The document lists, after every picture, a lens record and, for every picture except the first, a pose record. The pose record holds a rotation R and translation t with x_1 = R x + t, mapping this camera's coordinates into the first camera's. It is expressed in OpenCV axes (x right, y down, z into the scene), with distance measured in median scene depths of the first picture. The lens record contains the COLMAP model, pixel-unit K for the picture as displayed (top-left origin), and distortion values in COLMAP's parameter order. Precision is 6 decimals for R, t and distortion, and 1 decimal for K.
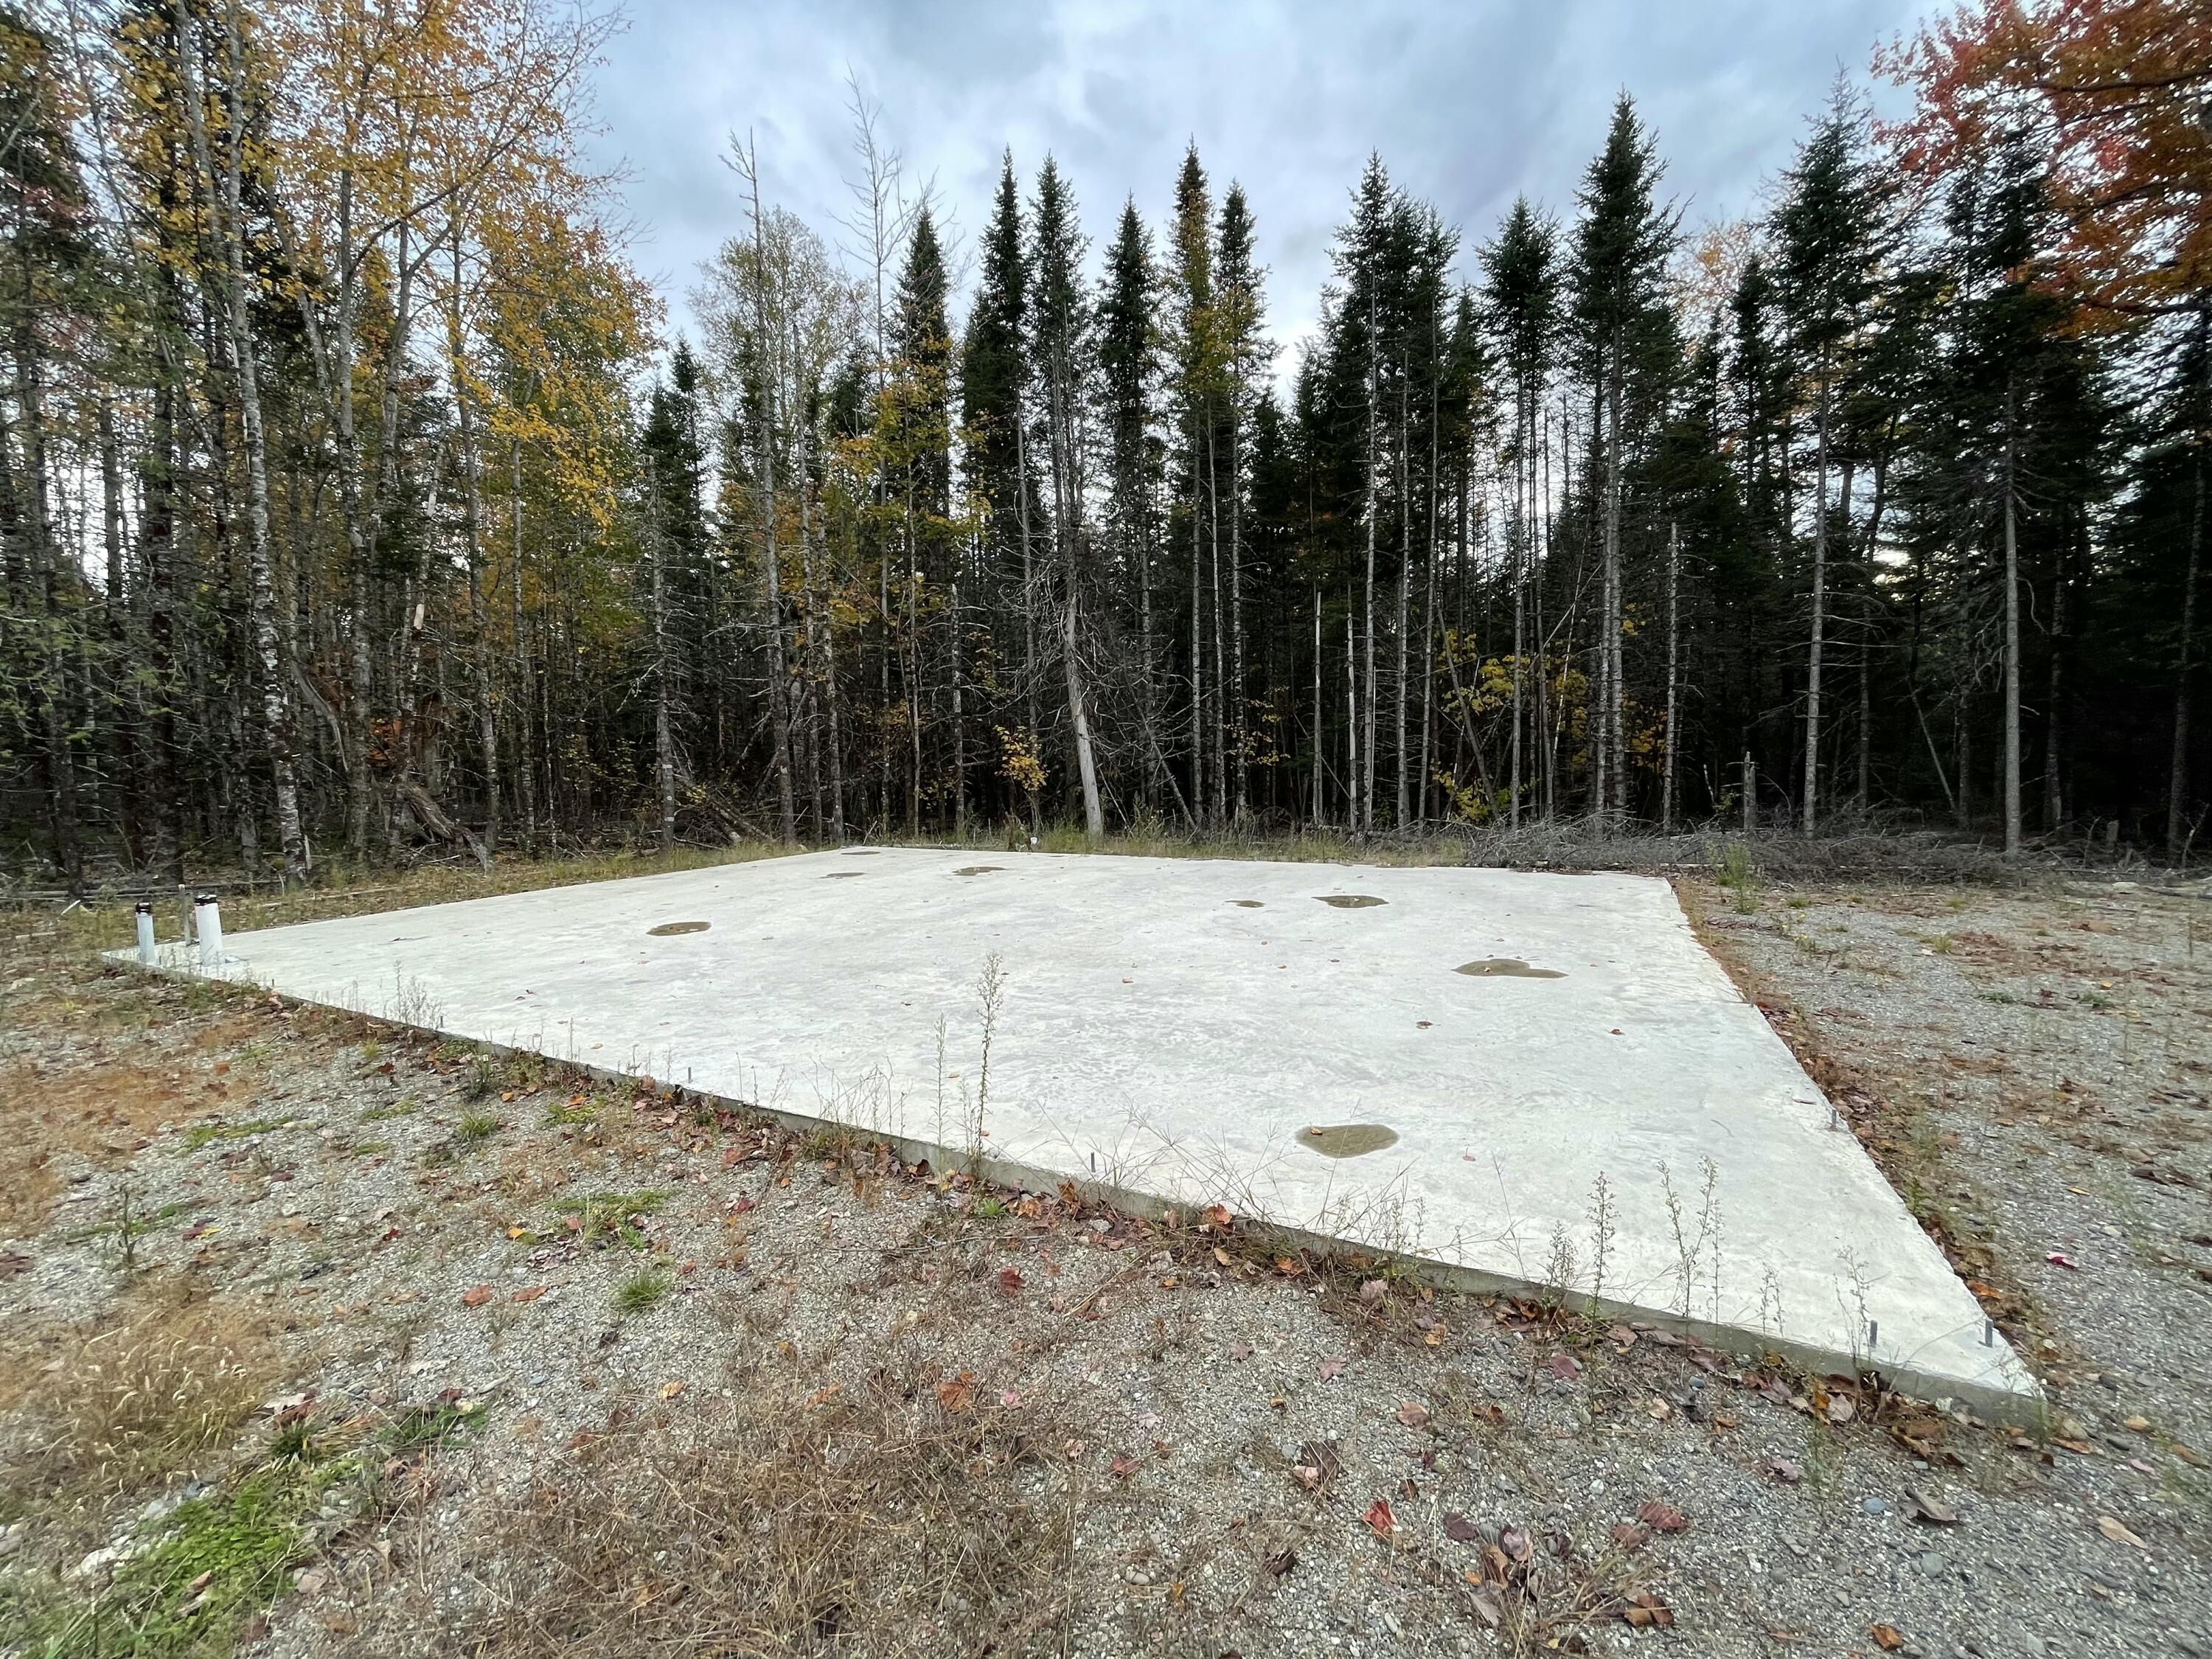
lens RADIAL K [[887.0, 0, 1092.8], [0, 887.0, 829.1], [0, 0, 1]] dist [0.001439, -0.001095]
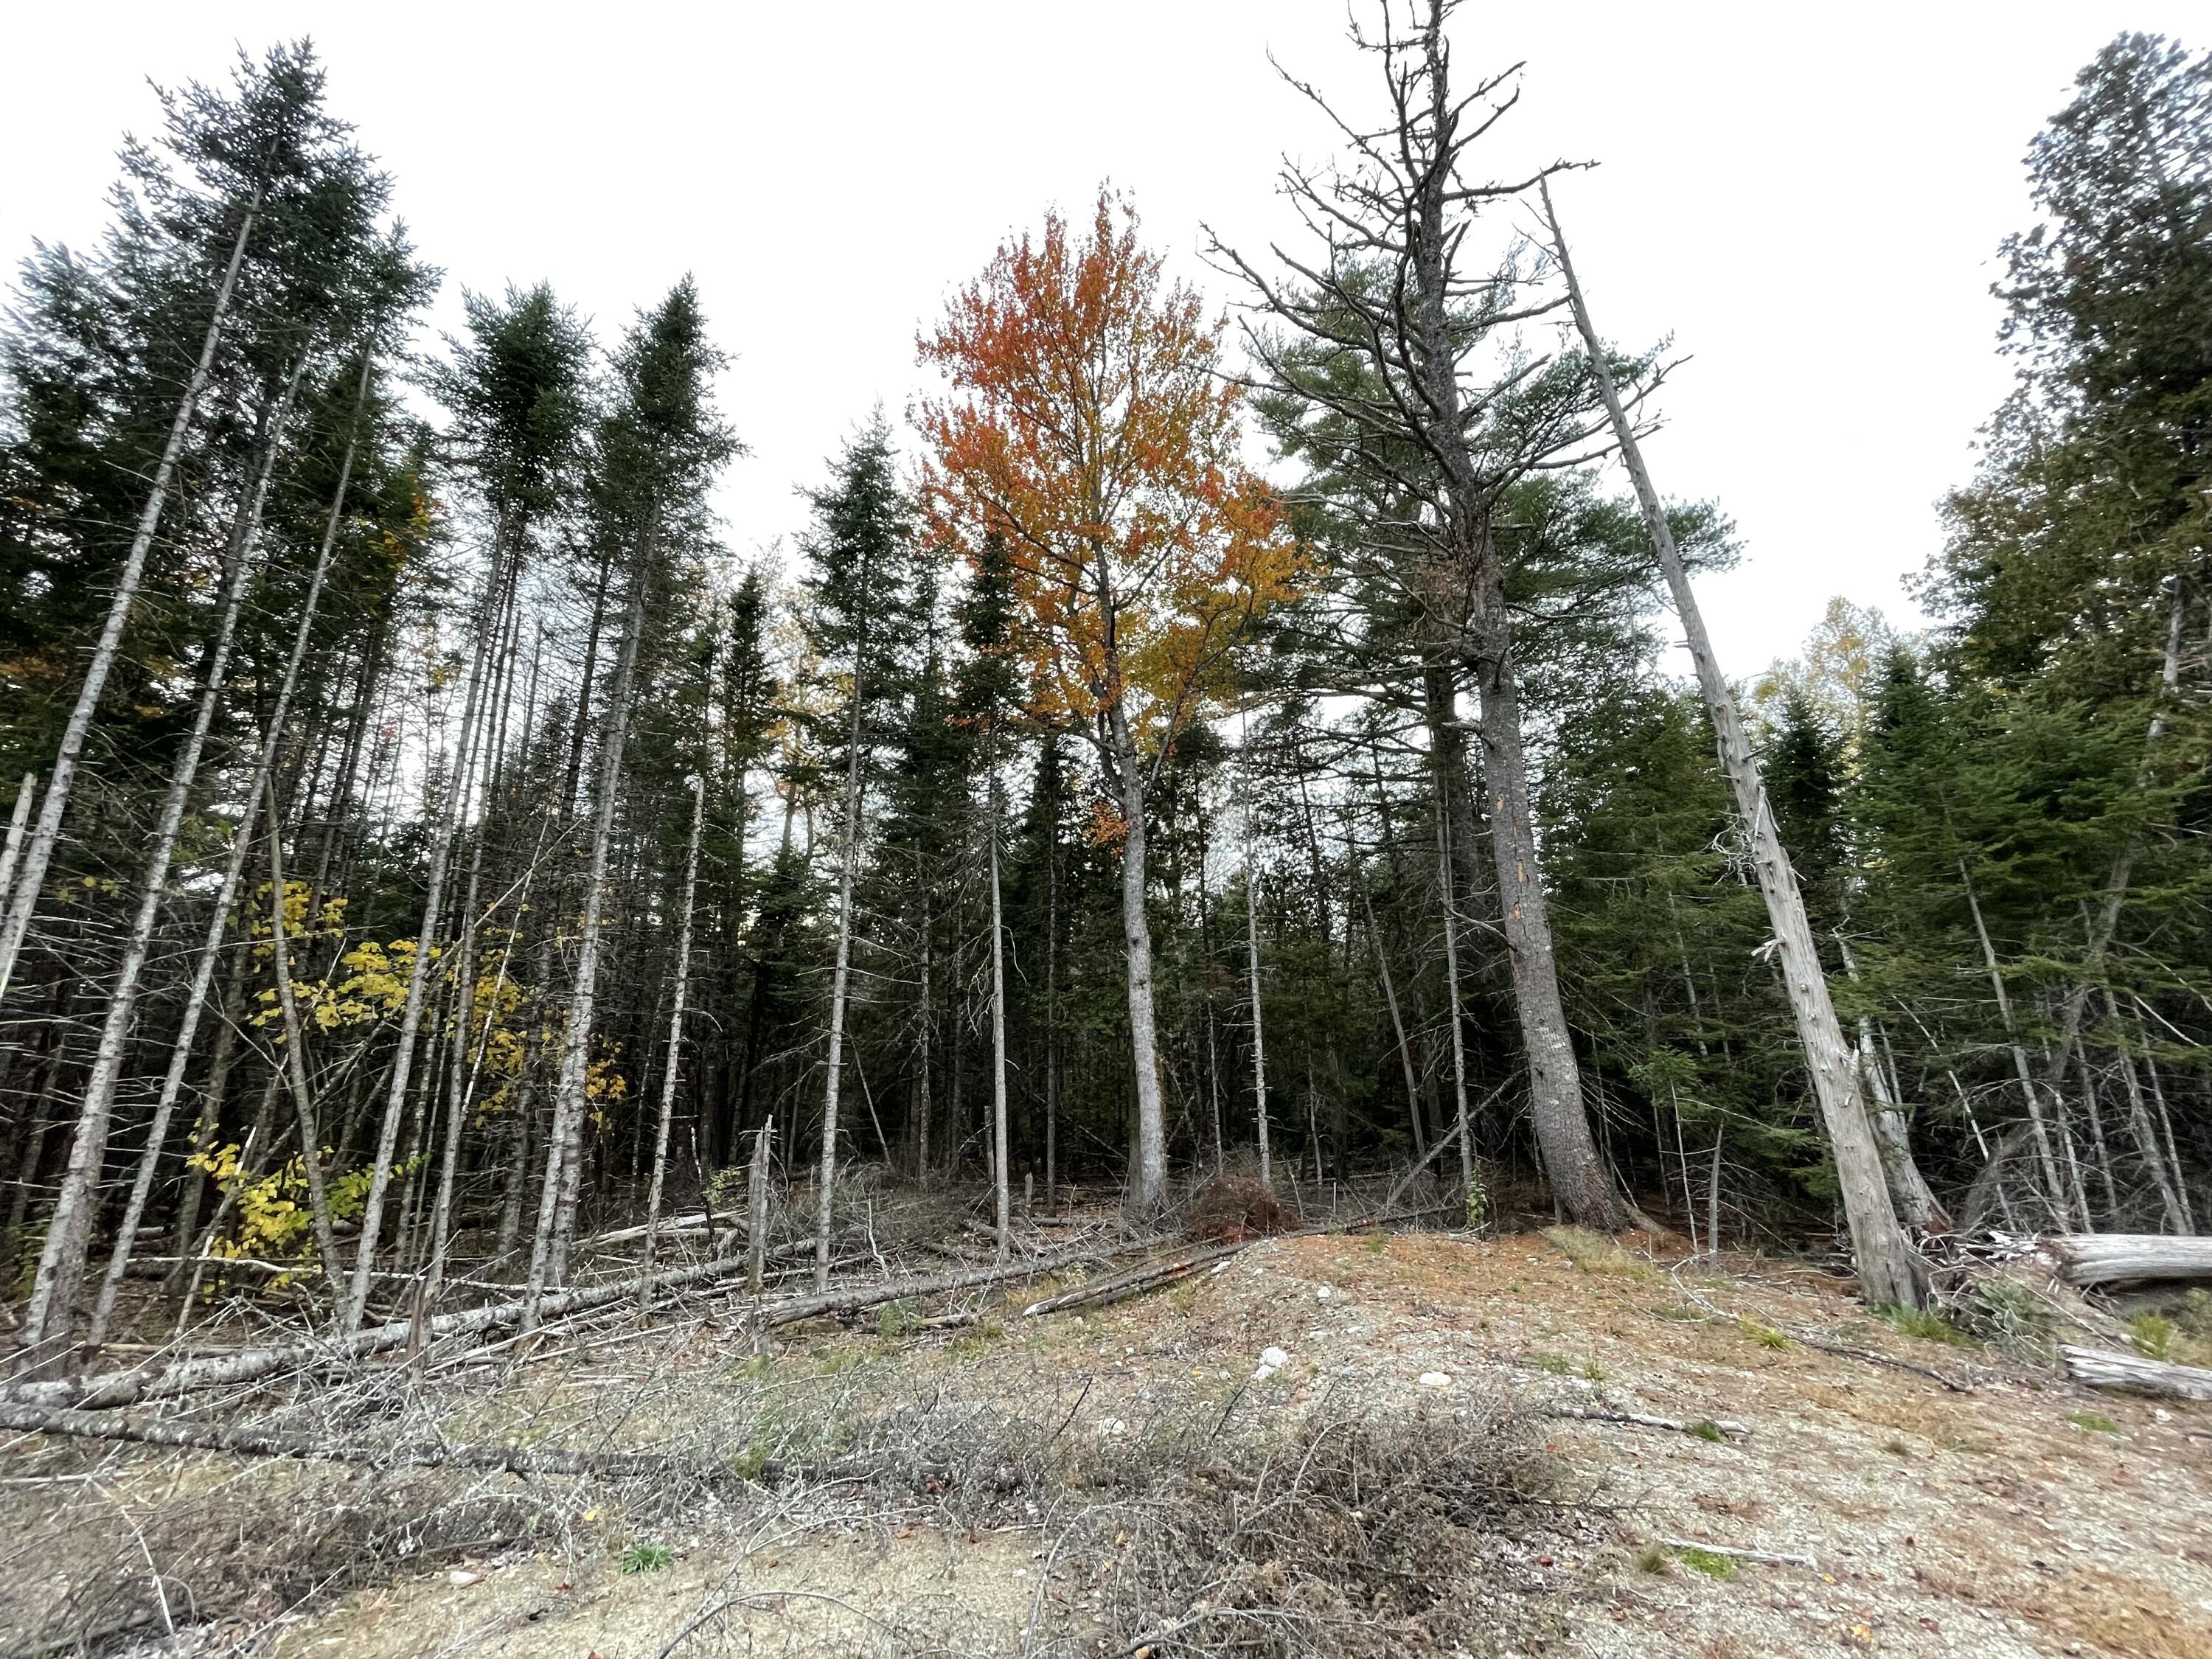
lens RADIAL K [[887.0, 0, 1088.7], [0, 887.0, 827.6], [0, 0, 1]] dist [0.001439, -0.001095]
pose [[0.451855, 0.249584, 0.856467, 0.146663], [0.064240, 0.948470, -0.310286, -0.050393], [-0.889776, 0.195224, 0.412537, 0.328887]]
